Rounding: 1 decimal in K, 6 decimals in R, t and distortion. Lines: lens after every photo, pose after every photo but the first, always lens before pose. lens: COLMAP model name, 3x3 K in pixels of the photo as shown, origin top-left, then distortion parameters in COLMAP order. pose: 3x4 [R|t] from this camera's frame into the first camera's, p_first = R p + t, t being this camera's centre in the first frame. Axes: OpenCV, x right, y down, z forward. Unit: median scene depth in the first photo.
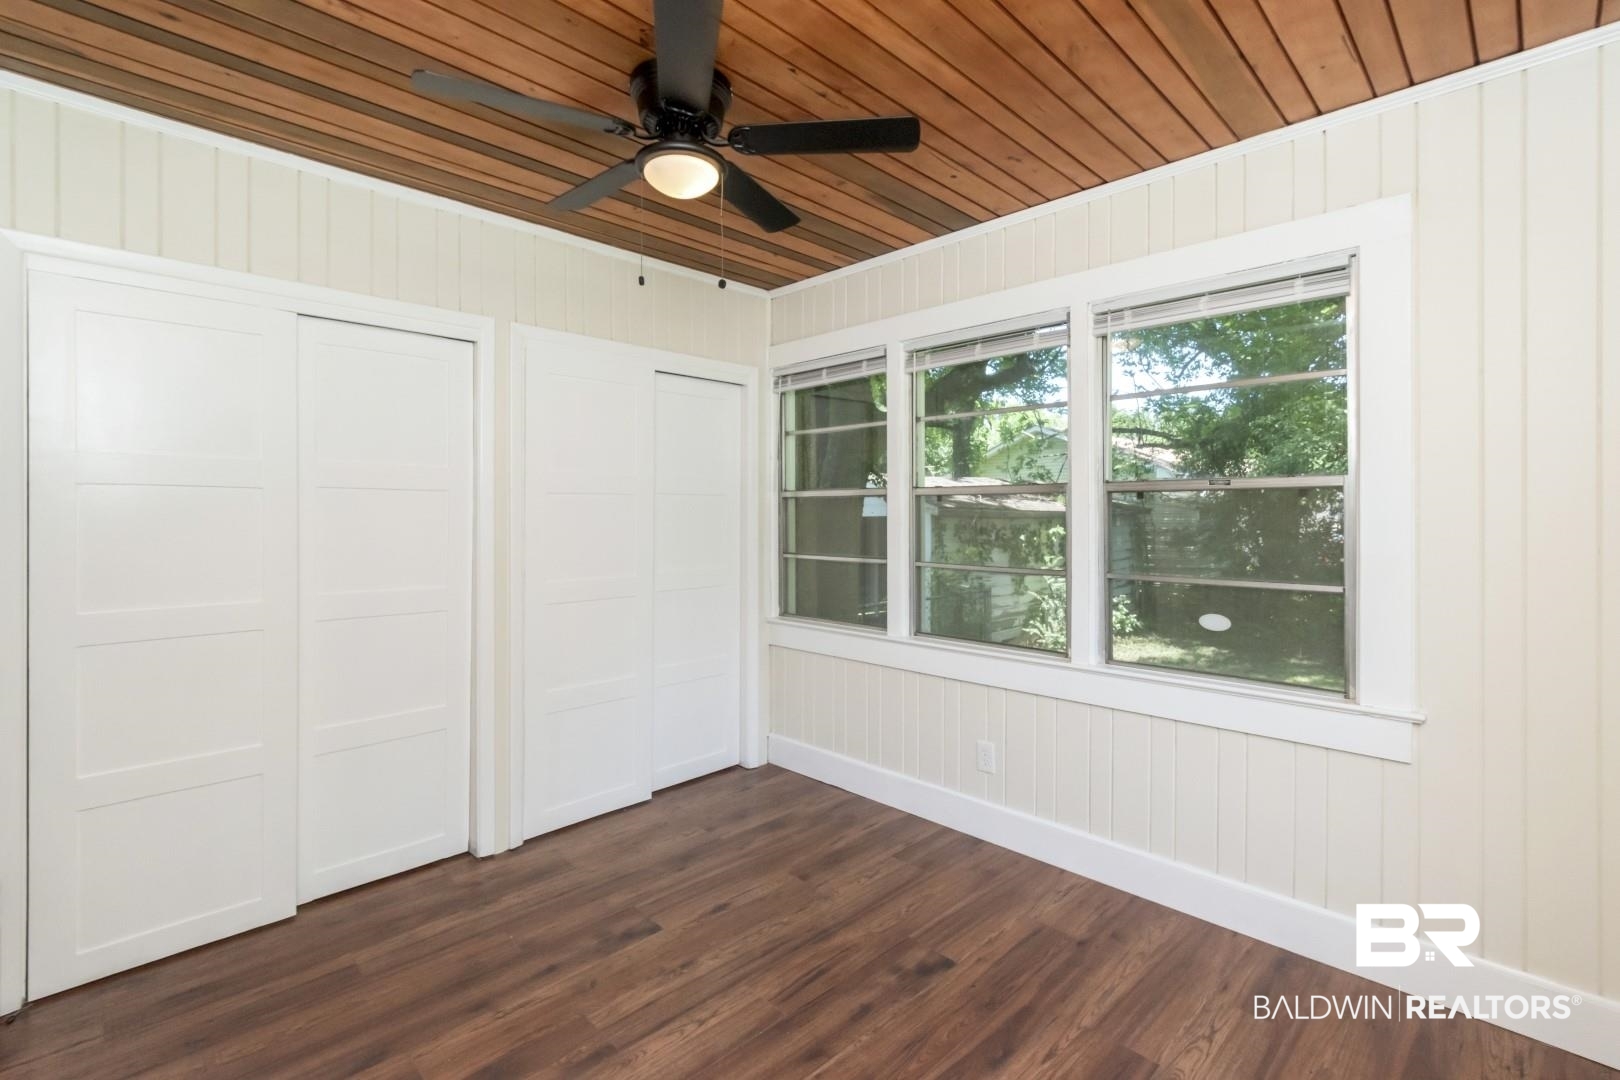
lens RADIAL K [[733.8, 0, 811.6], [0, 733.8, 514.7], [0, 0, 1]] dist [0.004281, 0.000820]
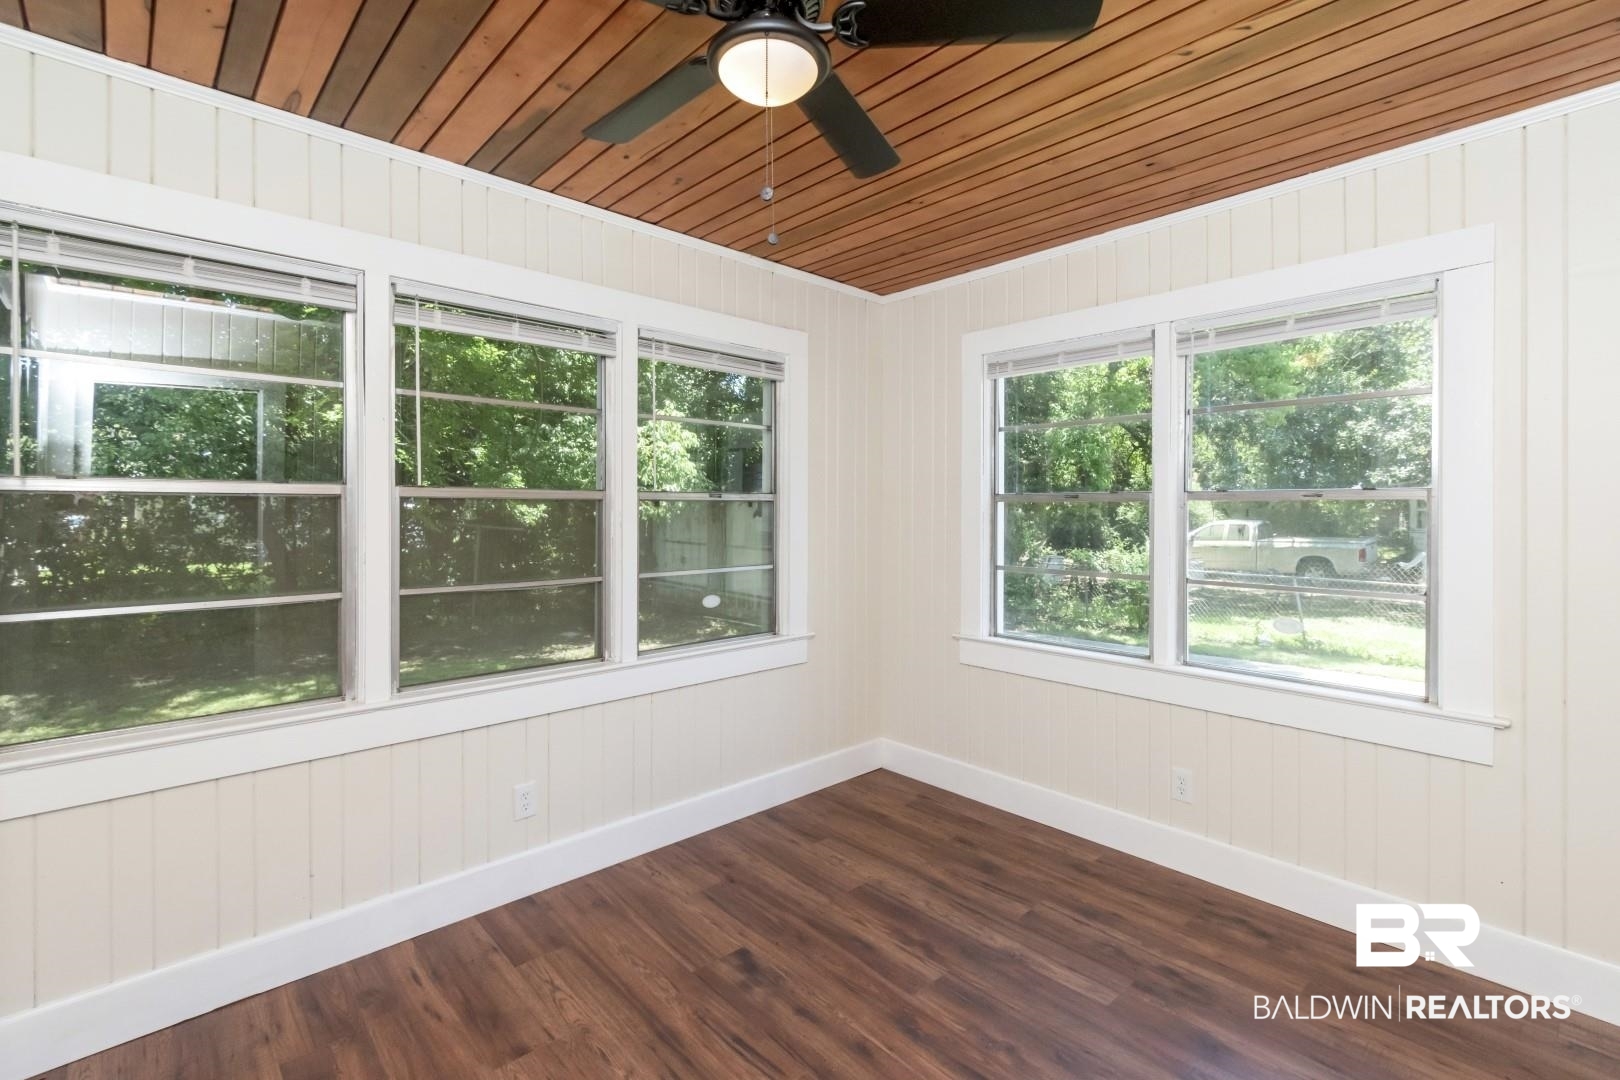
lens RADIAL K [[733.8, 0, 811.6], [0, 733.8, 514.7], [0, 0, 1]] dist [0.004281, 0.000820]
pose [[0.031618, -0.001721, 0.999499, -0.774541], [0.006259, 0.999979, 0.001524, -0.009141], [-0.999480, 0.006207, 0.031628, 0.788547]]
